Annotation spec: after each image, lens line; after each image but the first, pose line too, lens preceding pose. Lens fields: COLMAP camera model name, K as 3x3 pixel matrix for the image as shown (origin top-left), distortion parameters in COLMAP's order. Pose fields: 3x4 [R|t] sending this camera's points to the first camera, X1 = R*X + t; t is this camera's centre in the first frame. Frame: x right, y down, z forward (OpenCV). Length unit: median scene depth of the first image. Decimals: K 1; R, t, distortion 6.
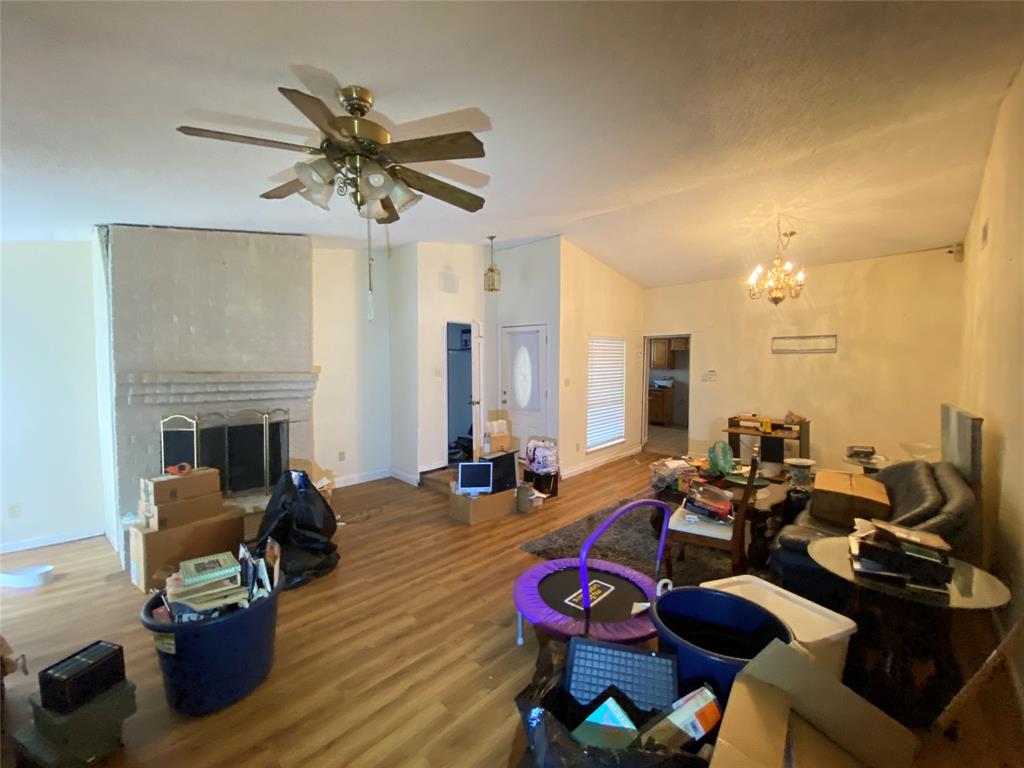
lens RADIAL K [[419.0, 0, 511.6], [0, 419.0, 381.8], [0, 0, 1]] dist [0.001213, -0.000139]
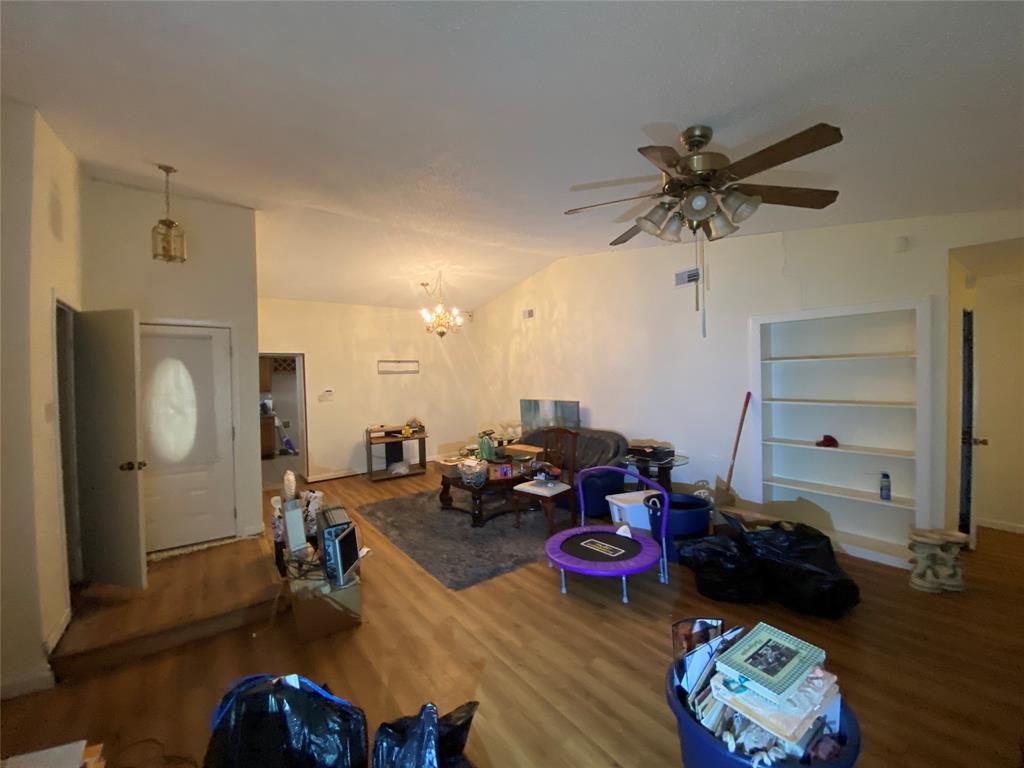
lens RADIAL K [[419.0, 0, 510.6], [0, 419.0, 383.0], [0, 0, 1]] dist [0.001213, -0.000139]
pose [[0.167448, -0.014819, 0.985770, -0.539057], [0.068421, 0.997651, 0.003375, -0.021929], [-0.983504, 0.066882, 0.168068, 0.465643]]
